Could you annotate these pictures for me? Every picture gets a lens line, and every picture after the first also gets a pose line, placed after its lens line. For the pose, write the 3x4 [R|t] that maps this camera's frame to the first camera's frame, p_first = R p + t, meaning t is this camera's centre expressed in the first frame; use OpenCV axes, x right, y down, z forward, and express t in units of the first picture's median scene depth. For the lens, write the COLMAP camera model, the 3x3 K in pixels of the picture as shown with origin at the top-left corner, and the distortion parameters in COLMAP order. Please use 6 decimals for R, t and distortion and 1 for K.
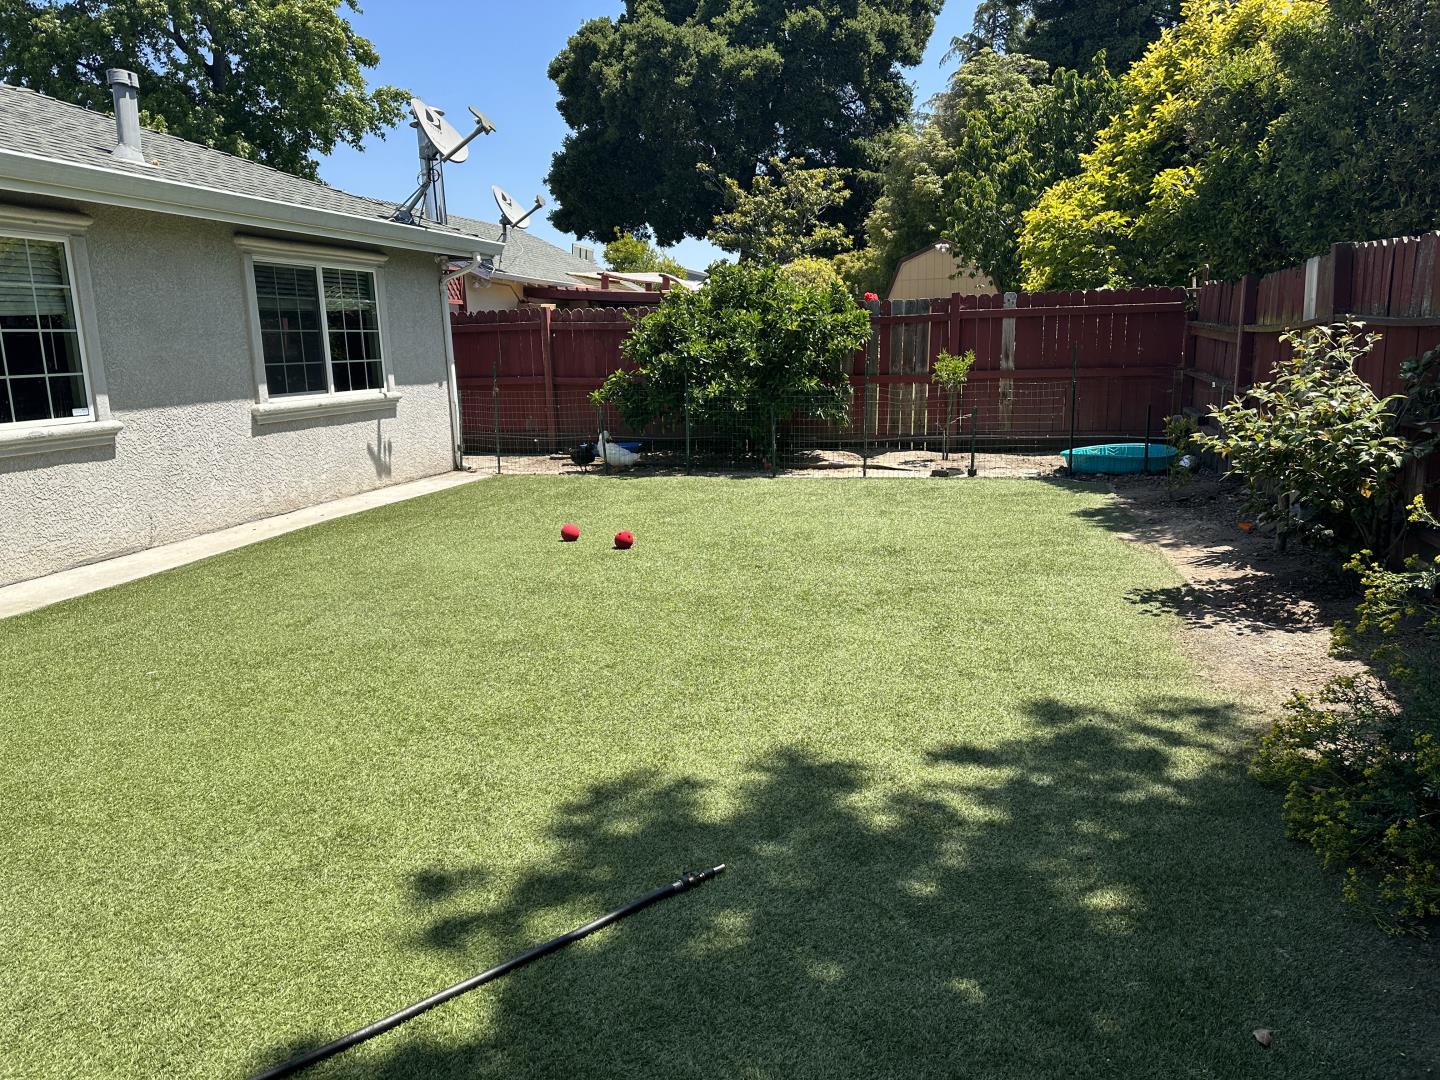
lens RADIAL K [[1013.3, 0, 718.7], [0, 1013.3, 547.3], [0, 0, 1]] dist [0.096183, -0.134864]
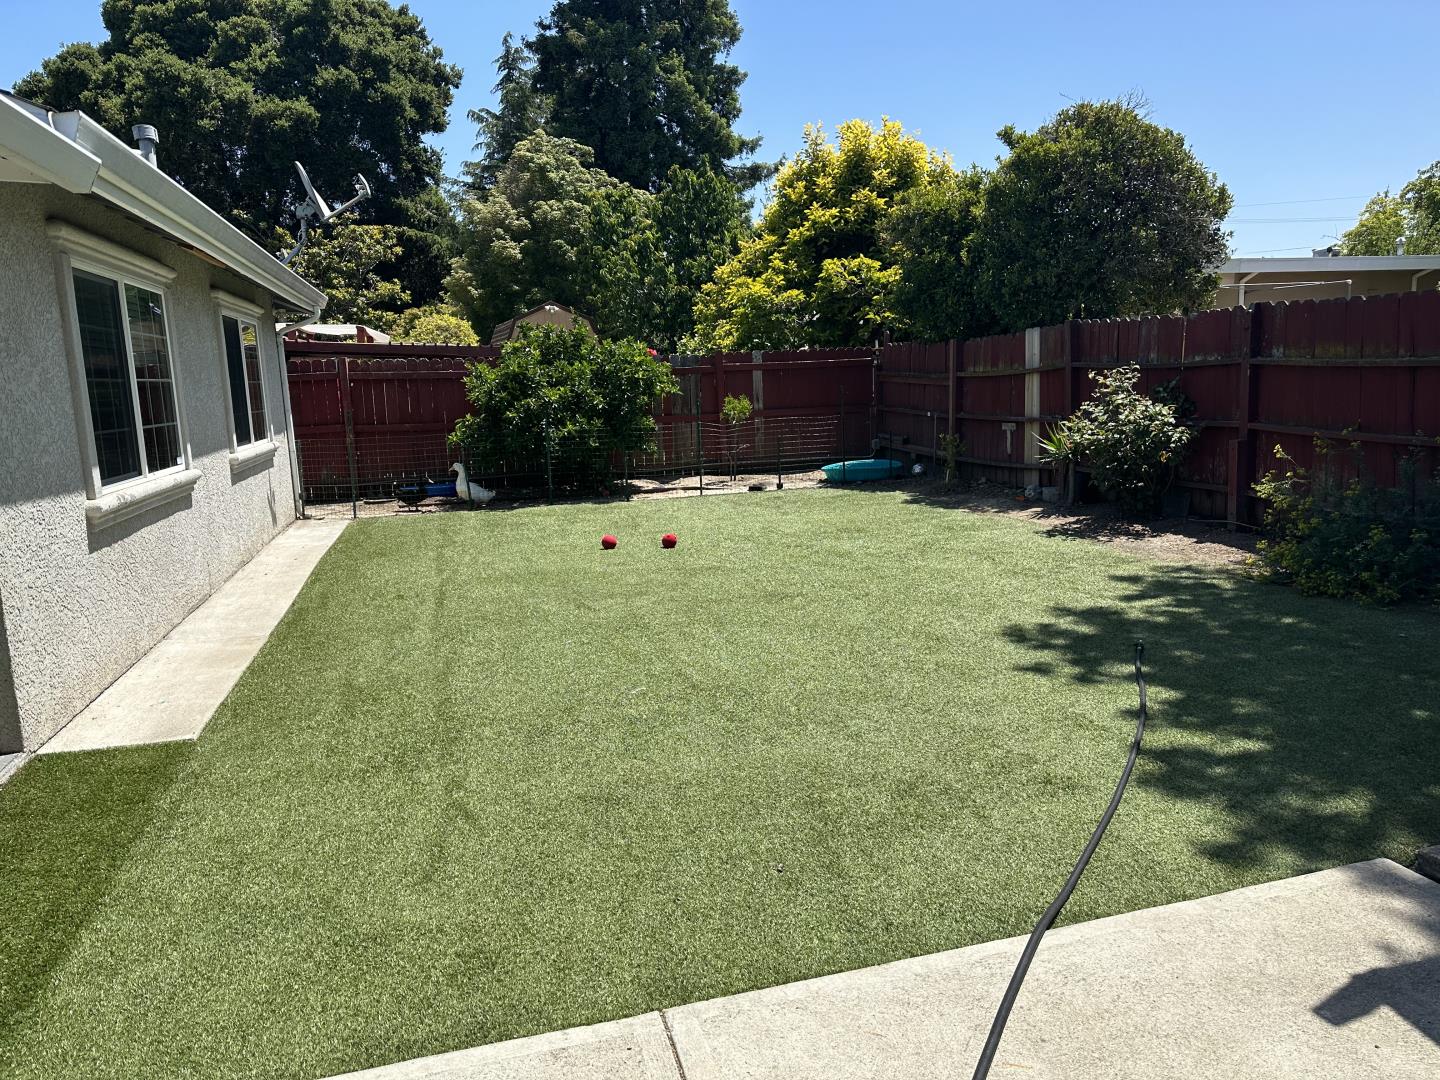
lens RADIAL K [[1008.6, 0, 720.7], [0, 1008.6, 560.2], [0, 0, 1]] dist [0.033520, -0.030226]
pose [[0.877040, -0.093768, 0.471178, -0.129203], [0.111090, 0.993770, -0.009012, 0.007201], [-0.467397, 0.060247, 0.881992, -0.027220]]
